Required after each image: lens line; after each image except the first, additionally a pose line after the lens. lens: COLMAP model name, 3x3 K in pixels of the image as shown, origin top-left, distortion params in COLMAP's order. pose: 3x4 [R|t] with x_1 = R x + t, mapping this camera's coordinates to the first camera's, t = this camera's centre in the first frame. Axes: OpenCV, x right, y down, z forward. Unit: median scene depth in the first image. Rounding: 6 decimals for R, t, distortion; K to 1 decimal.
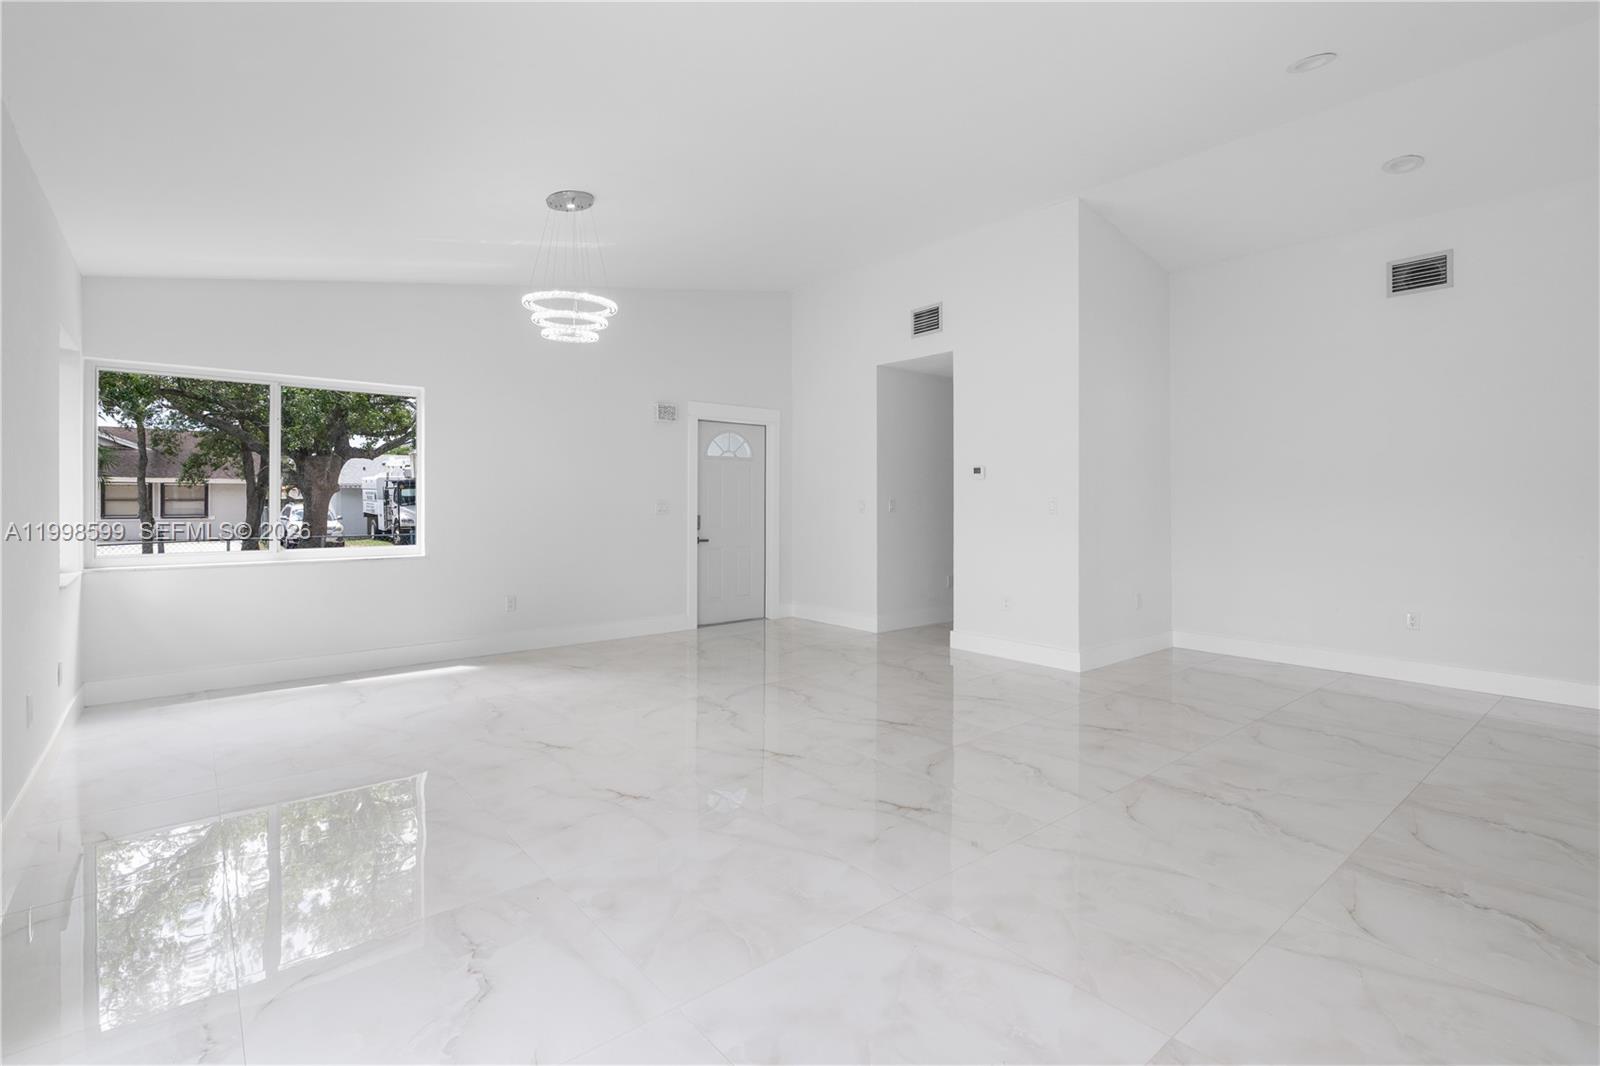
lens RADIAL K [[749.1, 0, 800.9], [0, 749.1, 502.4], [0, 0, 1]] dist [-0.001493, 0.000120]
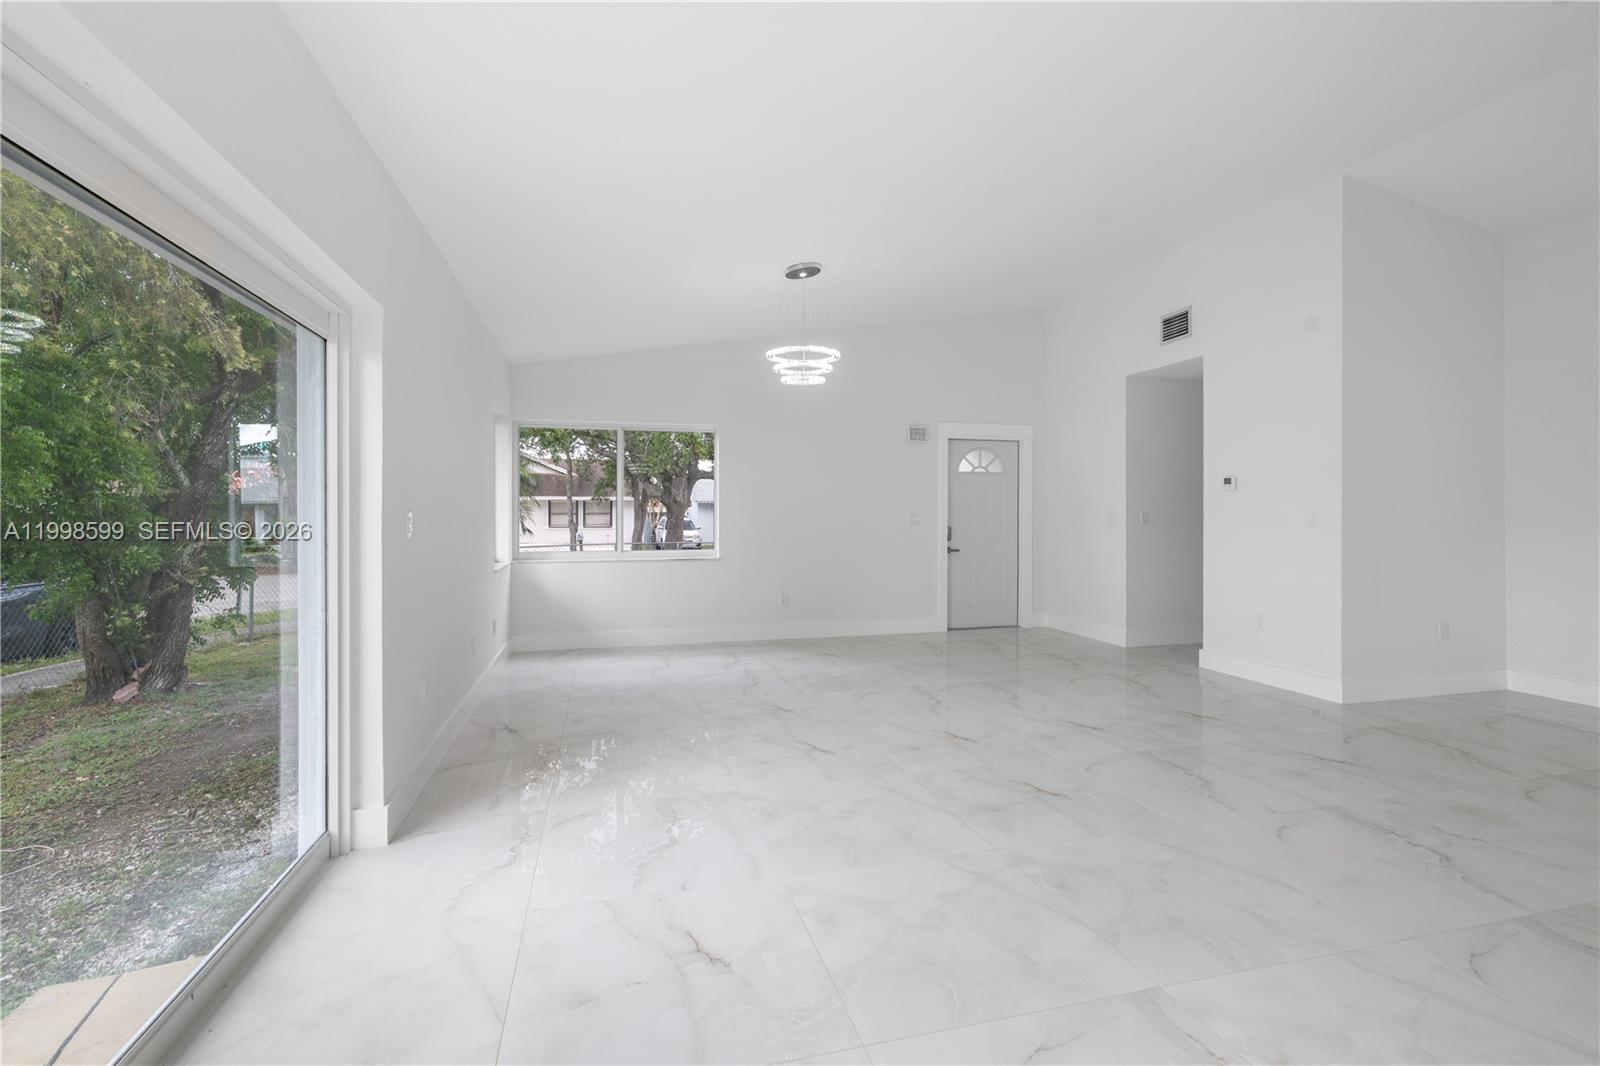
lens RADIAL K [[741.8, 0, 796.7], [0, 741.8, 520.1], [0, 0, 1]] dist [-0.001329, 0.000290]
pose [[0.904060, 0.001848, -0.427401, 0.137146], [0.001504, 0.999971, 0.007505, -0.001451], [0.427402, -0.007427, 0.904031, -0.072390]]
